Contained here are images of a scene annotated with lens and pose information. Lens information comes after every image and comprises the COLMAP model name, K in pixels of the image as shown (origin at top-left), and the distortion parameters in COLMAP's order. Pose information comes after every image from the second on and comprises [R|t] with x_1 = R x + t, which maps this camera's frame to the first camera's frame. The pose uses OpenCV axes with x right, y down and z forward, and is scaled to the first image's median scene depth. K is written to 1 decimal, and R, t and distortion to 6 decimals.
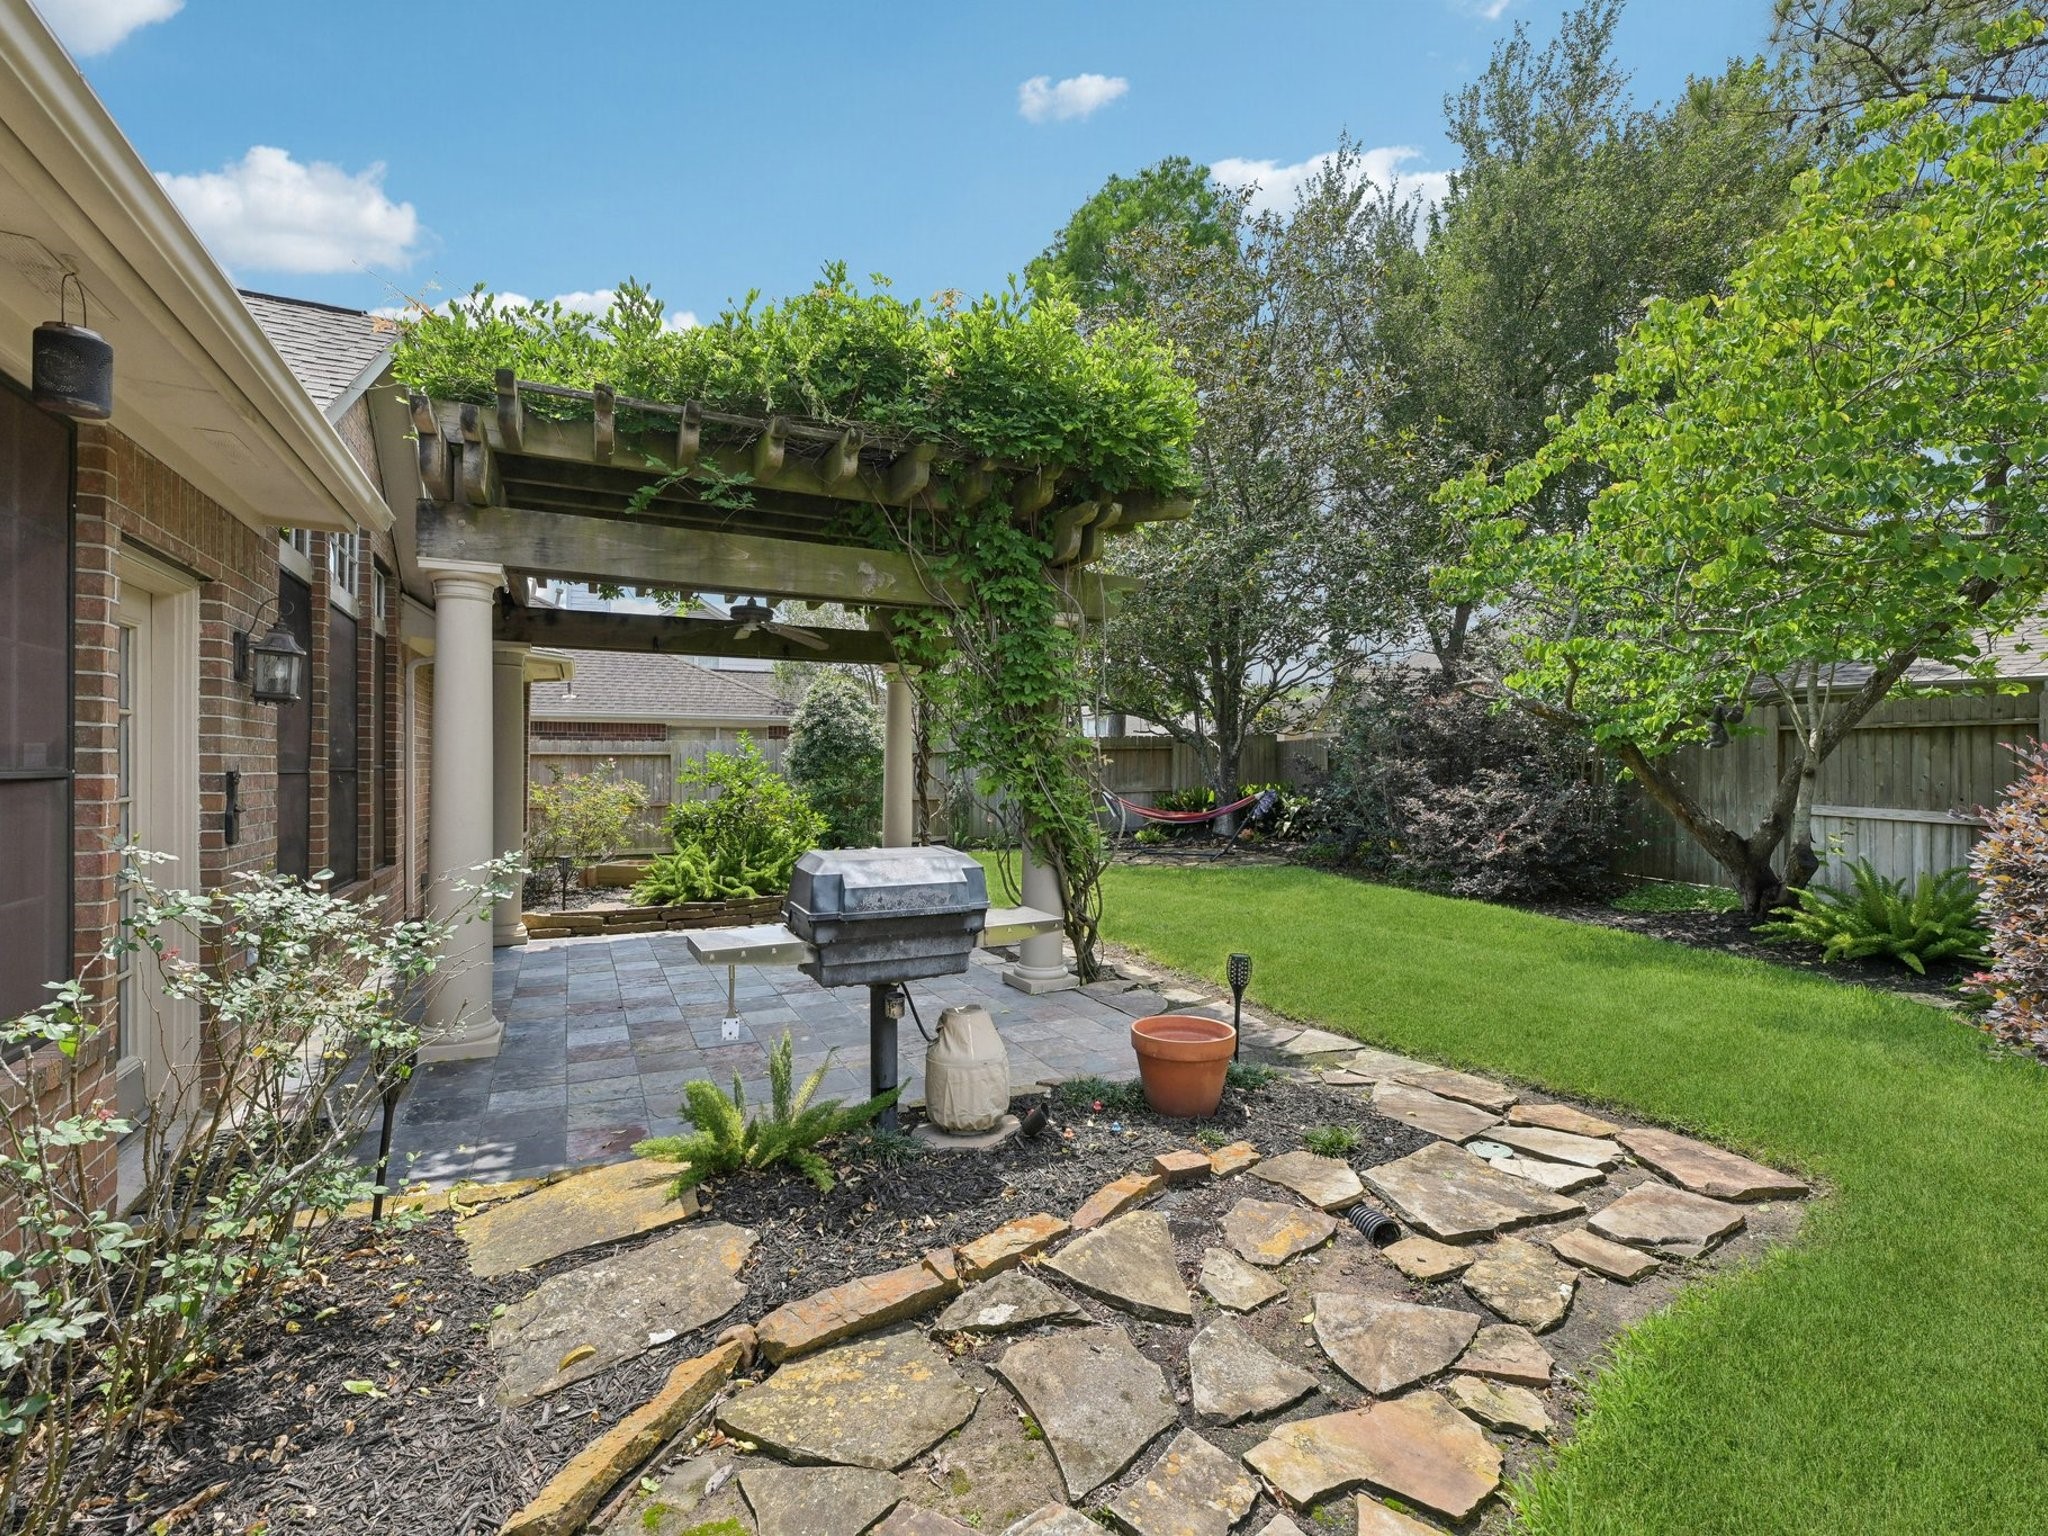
lens RADIAL K [[925.8, 0, 1025.6], [0, 925.8, 766.8], [0, 0, 1]] dist [0.002230, 0.000321]
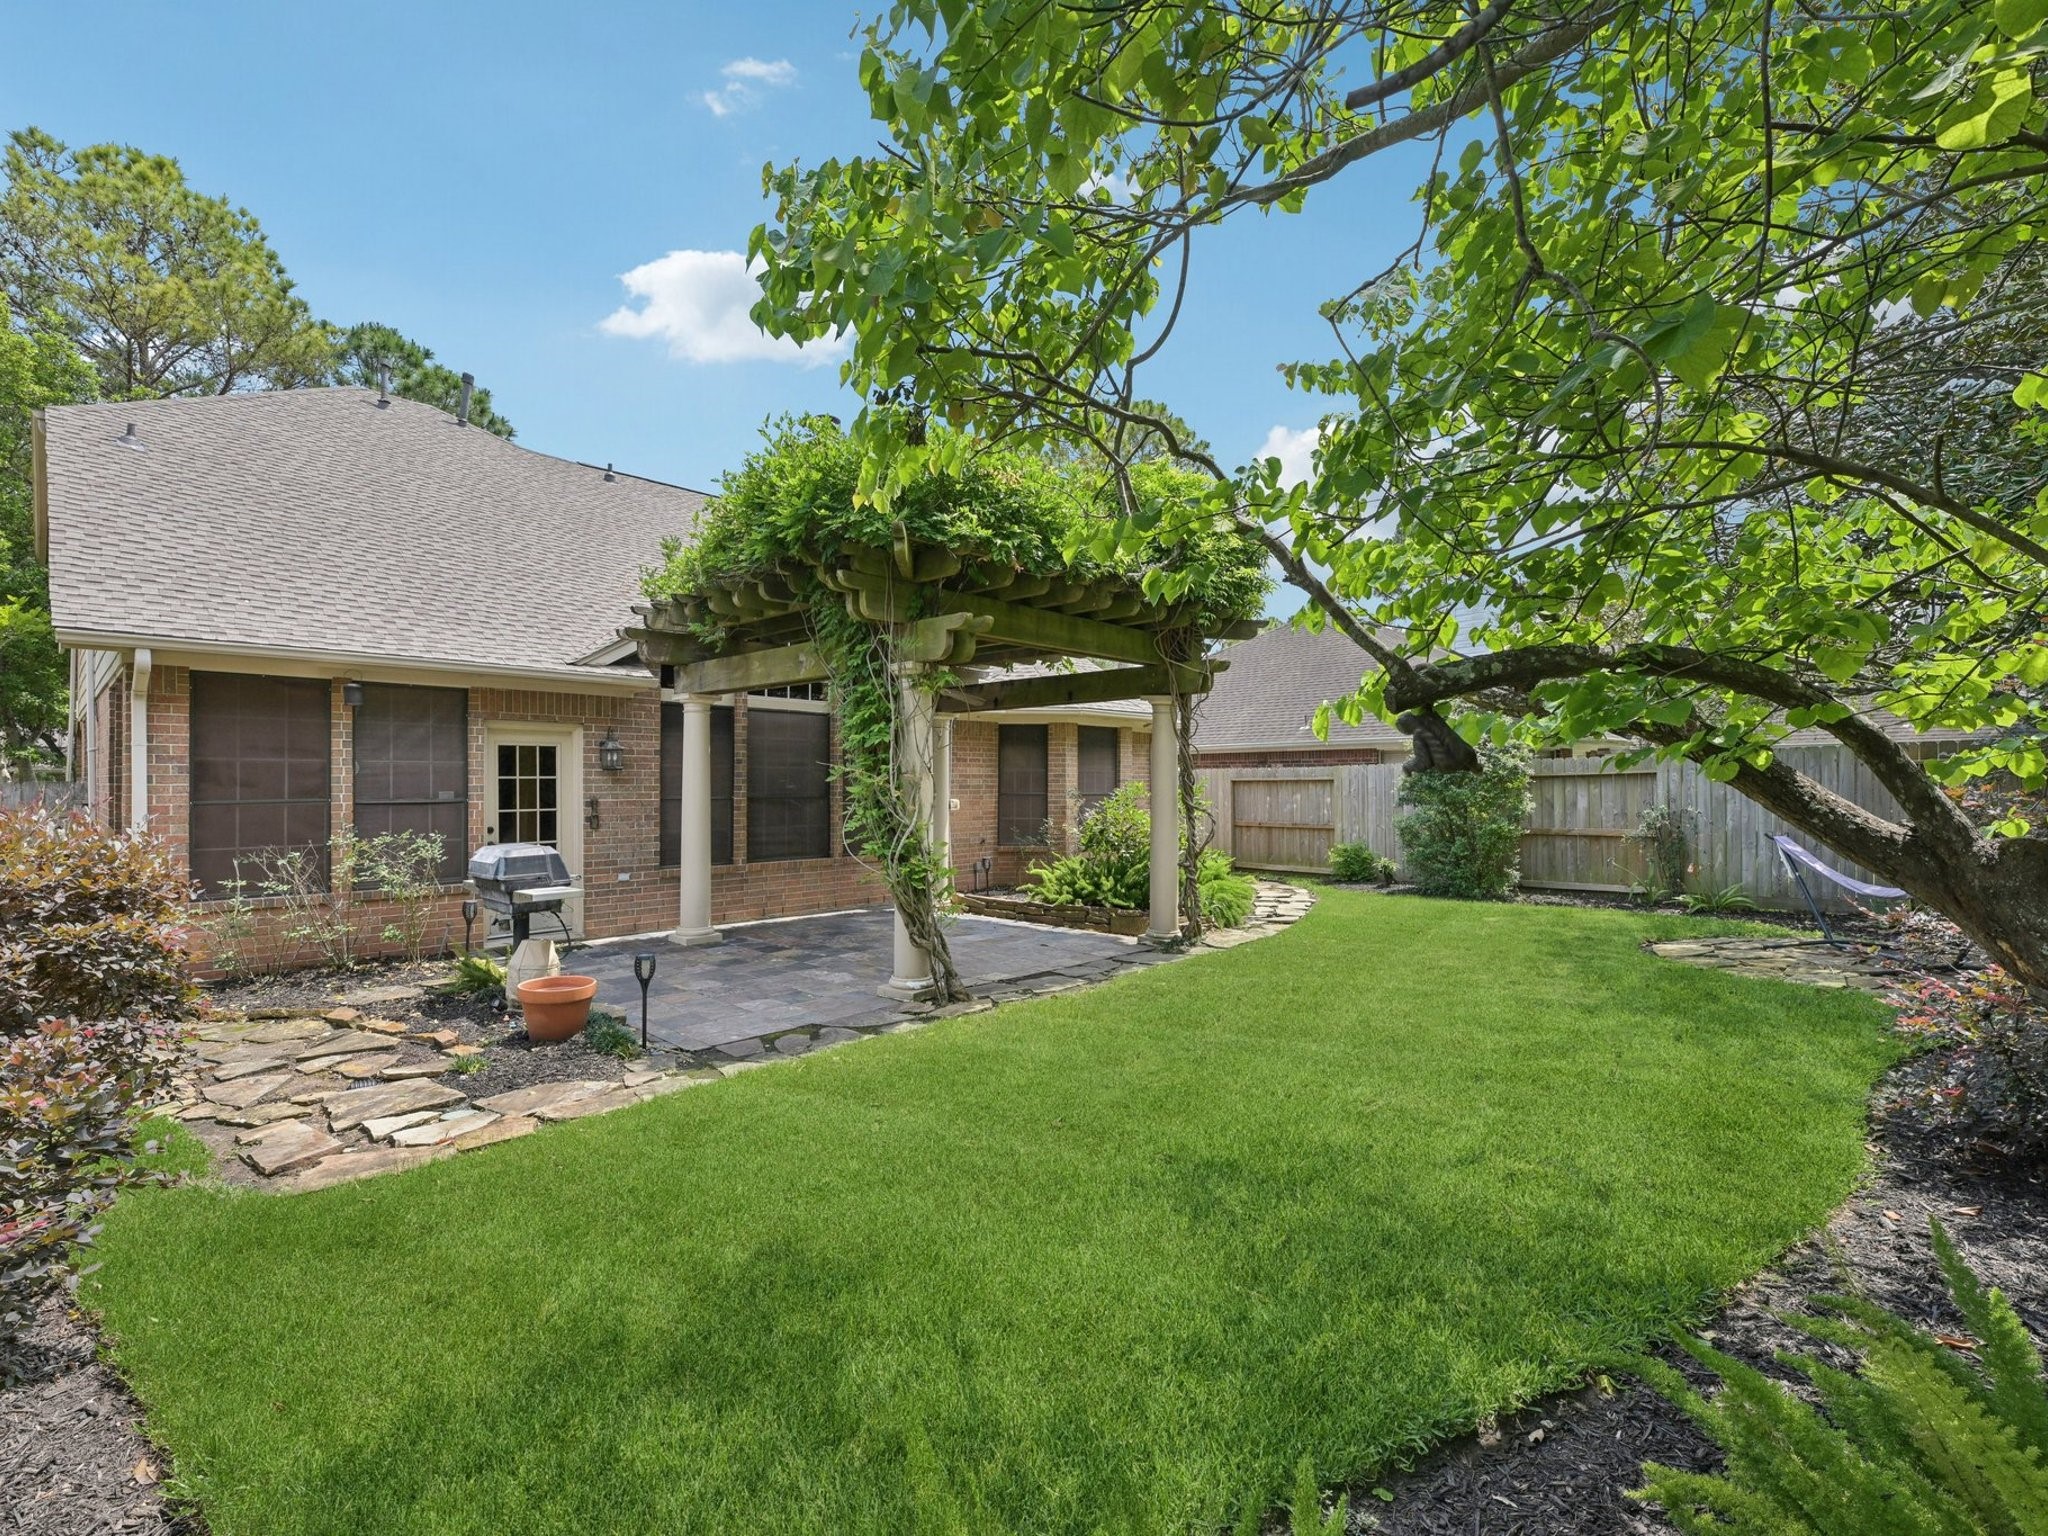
lens RADIAL K [[925.8, 0, 1026.9], [0, 925.8, 775.2], [0, 0, 1]] dist [0.002230, 0.000321]
pose [[0.348141, -0.008851, -0.937401, 2.099113], [0.001153, 0.999959, -0.009014, -0.040206], [0.937442, 0.002057, 0.348136, 1.372266]]
